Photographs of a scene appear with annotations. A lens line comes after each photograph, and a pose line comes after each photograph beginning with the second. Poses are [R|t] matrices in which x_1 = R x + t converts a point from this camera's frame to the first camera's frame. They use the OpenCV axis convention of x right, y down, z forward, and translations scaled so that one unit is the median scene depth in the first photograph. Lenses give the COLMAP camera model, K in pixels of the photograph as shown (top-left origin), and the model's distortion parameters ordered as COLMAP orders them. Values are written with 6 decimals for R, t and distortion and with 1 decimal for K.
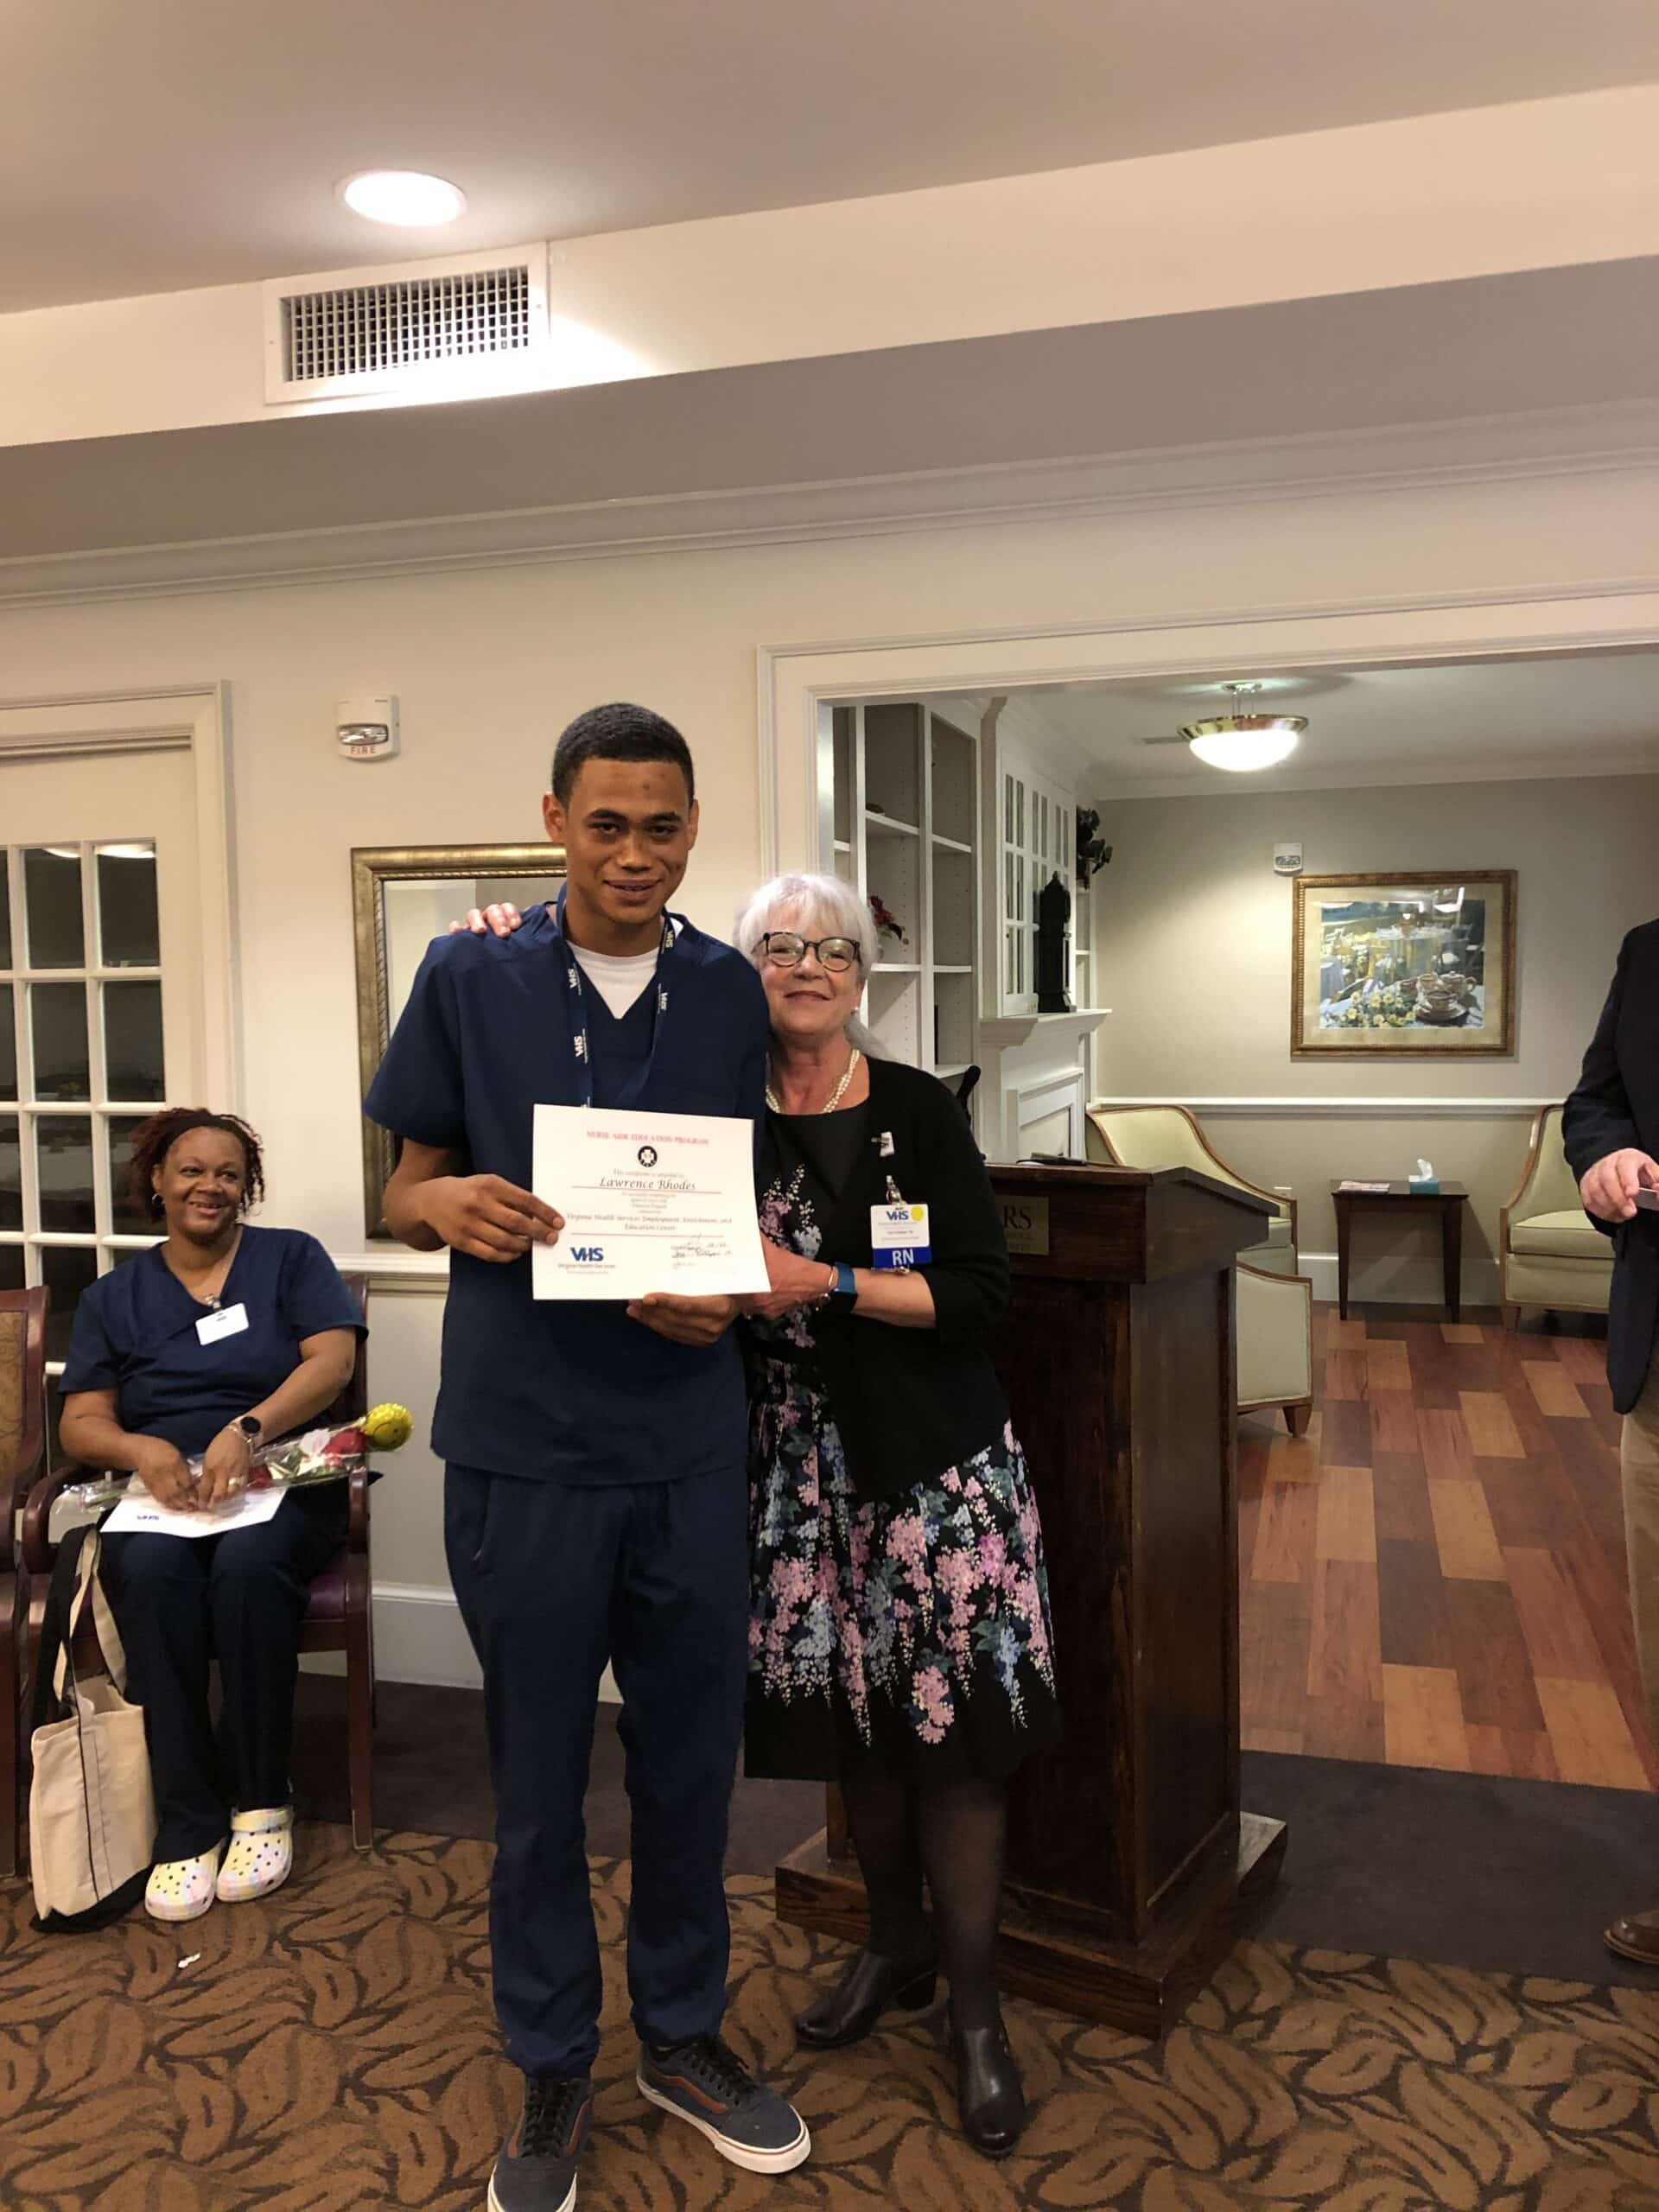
lens RADIAL K [[1789.9, 0, 825.9], [0, 1789.9, 1091.7], [0, 0, 1]] dist [0.029320, -0.034705]
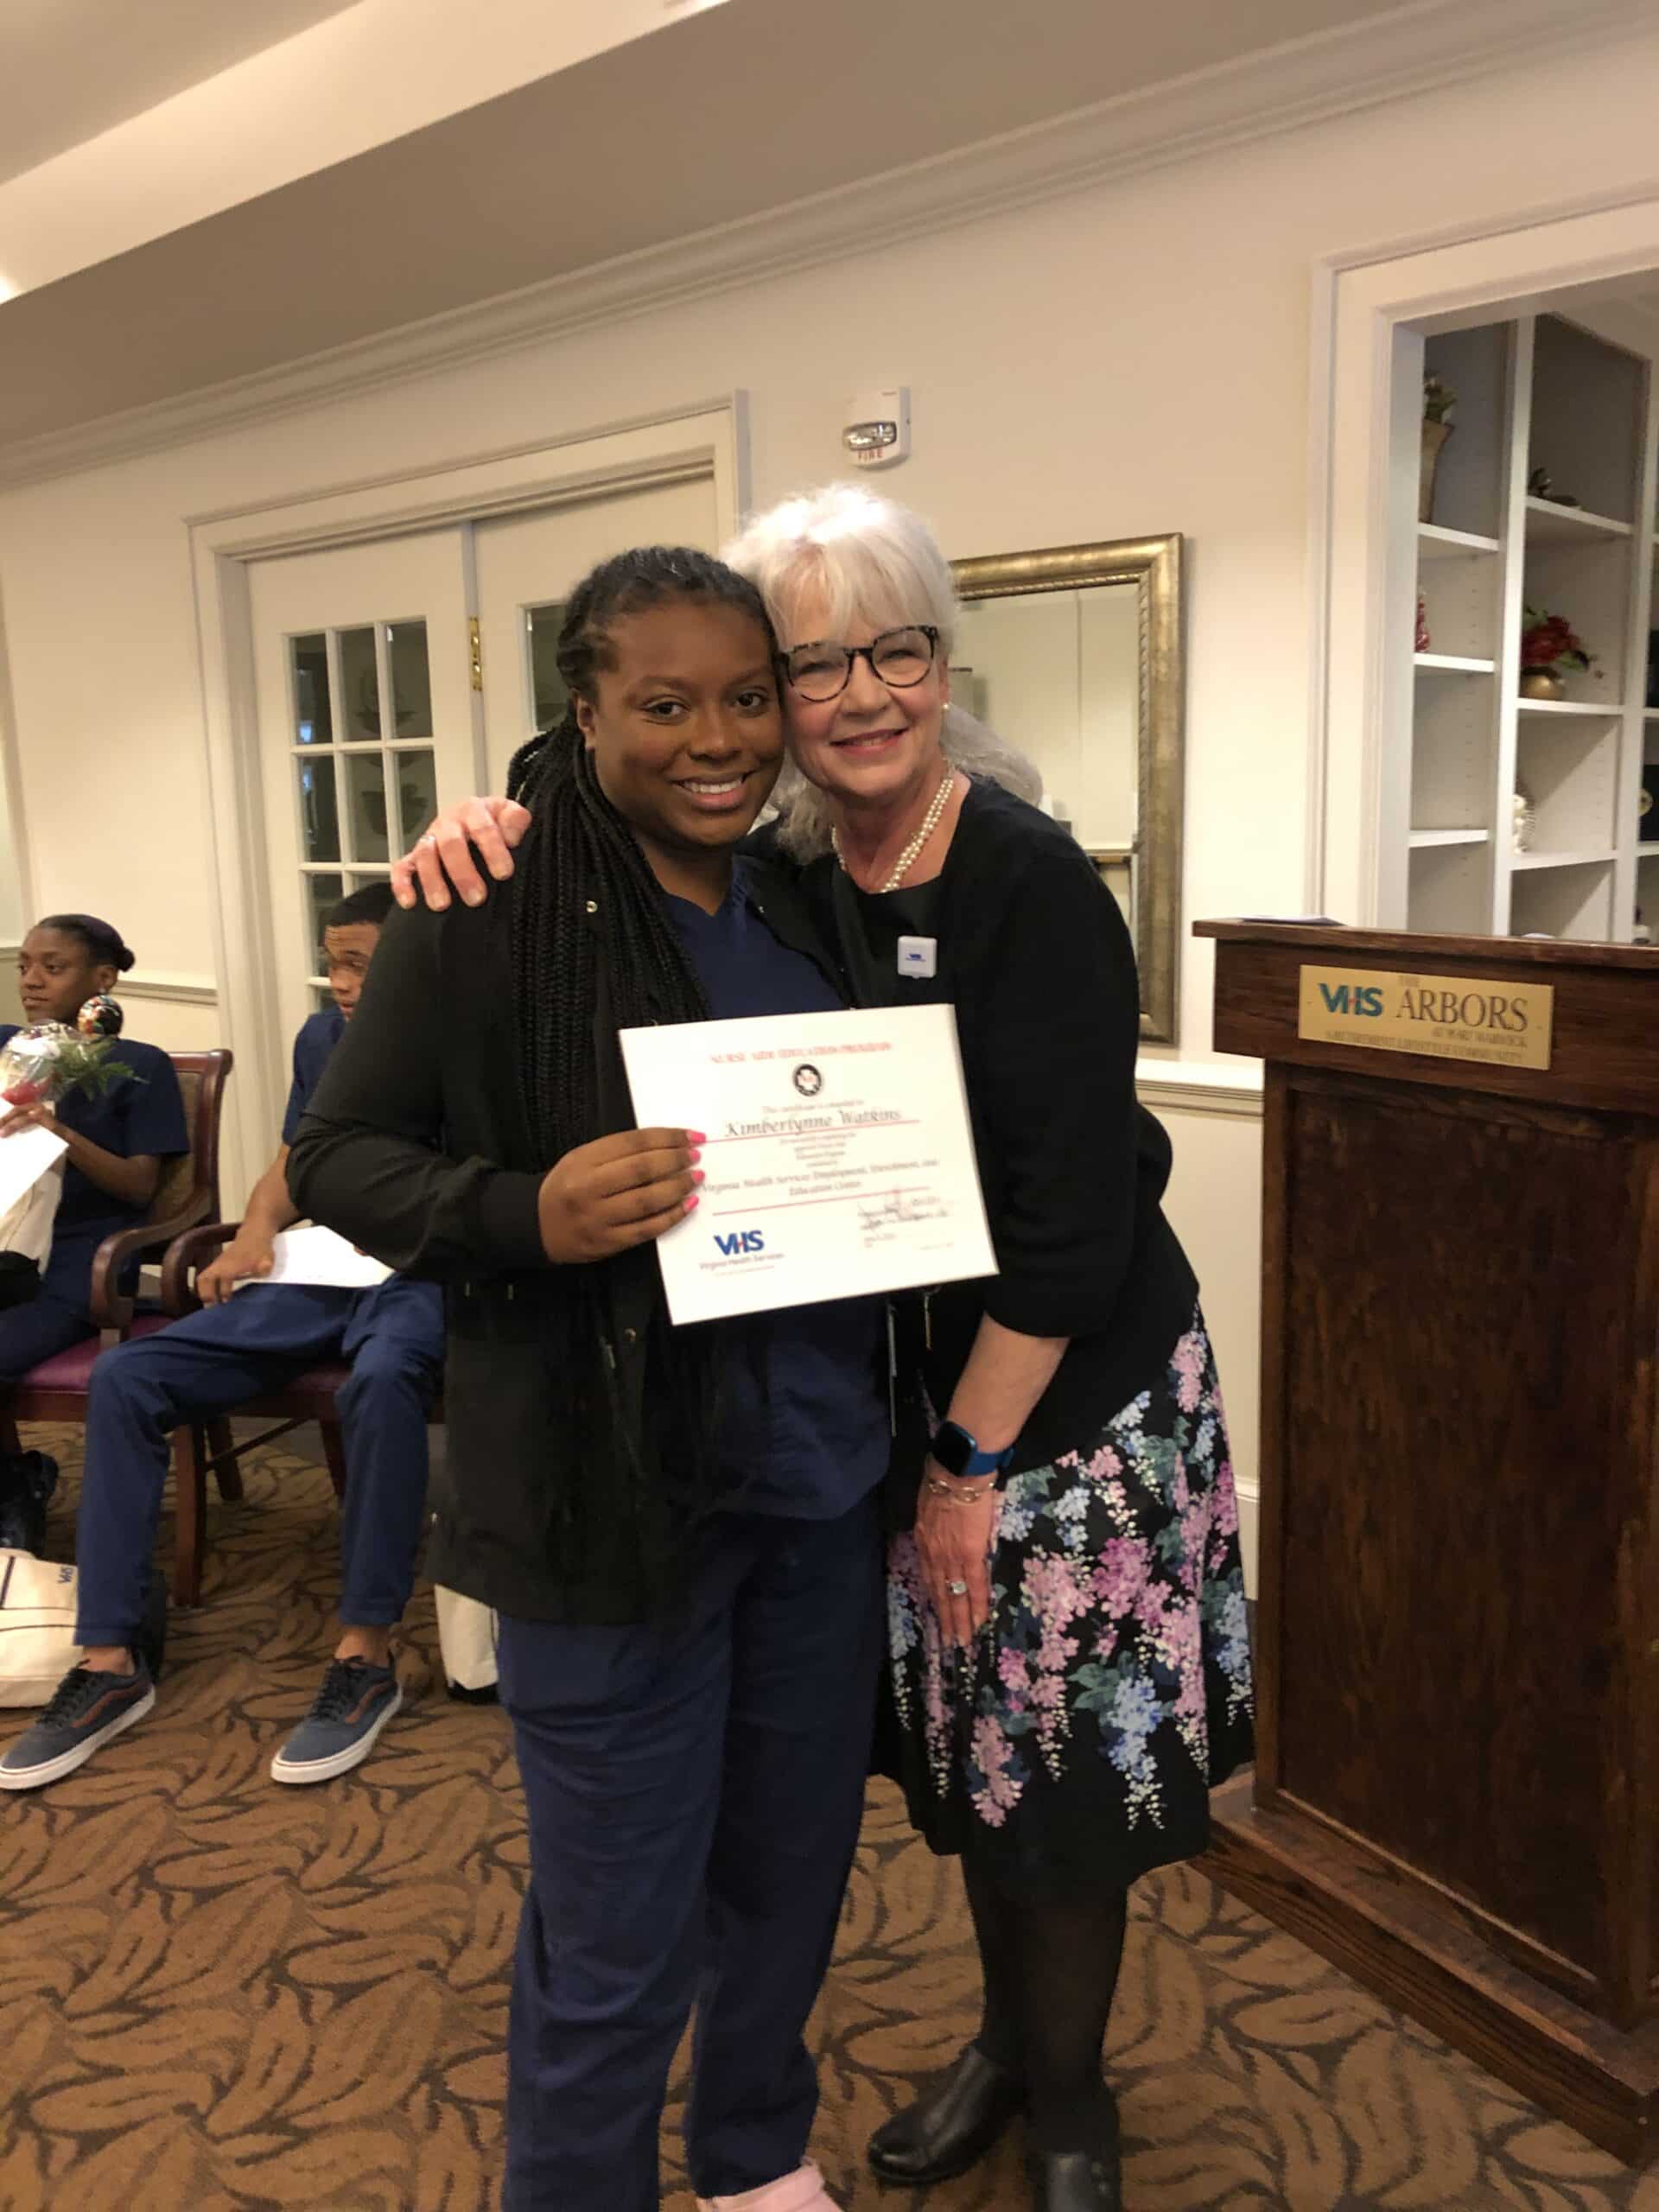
lens RADIAL K [[1789.9, 0, 847.9], [0, 1789.9, 1102.0], [0, 0, 1]] dist [0.029320, -0.034705]
pose [[0.907499, 0.064861, -0.415016, 0.113616], [-0.016625, 0.992779, 0.118802, 0.017670], [0.419725, -0.100913, 0.902024, 0.178523]]
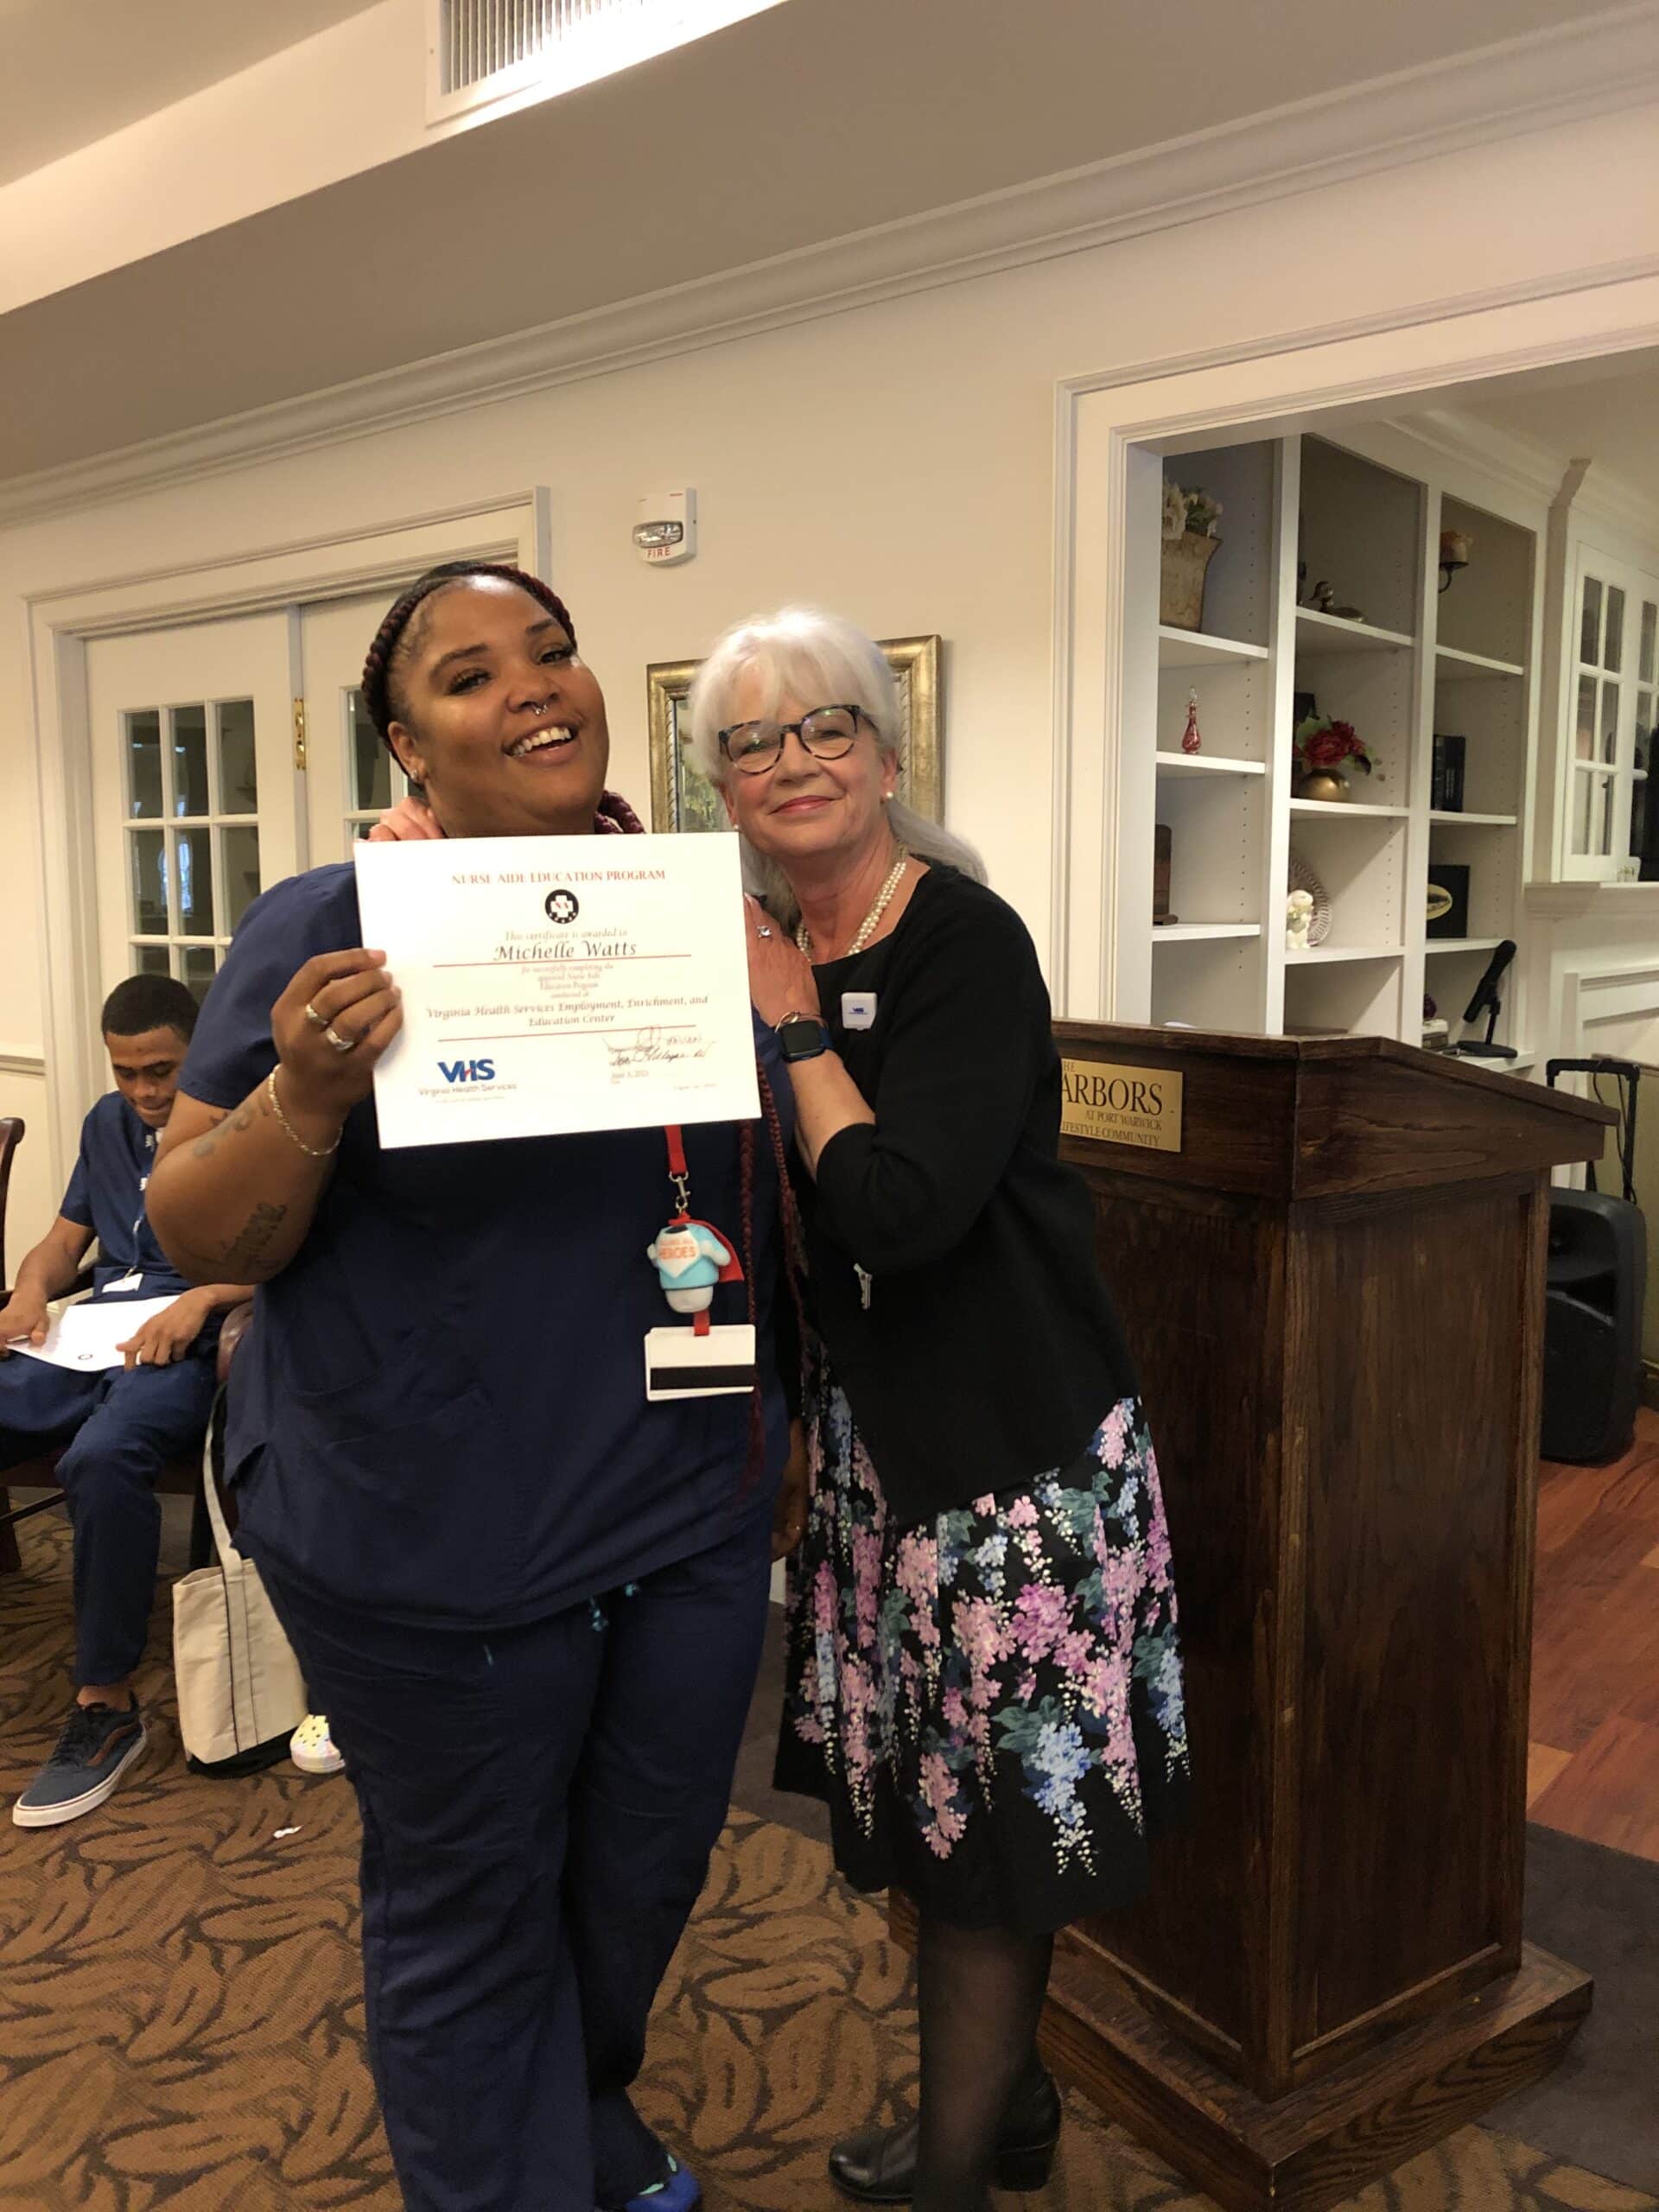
lens RADIAL K [[1789.9, 0, 822.1], [0, 1789.9, 1097.1], [0, 0, 1]] dist [0.029320, -0.034705]
pose [[0.918798, 0.058892, -0.390309, 0.184087], [-0.034528, 0.997008, 0.069155, 0.016591], [0.393214, -0.050063, 0.918083, 0.192527]]
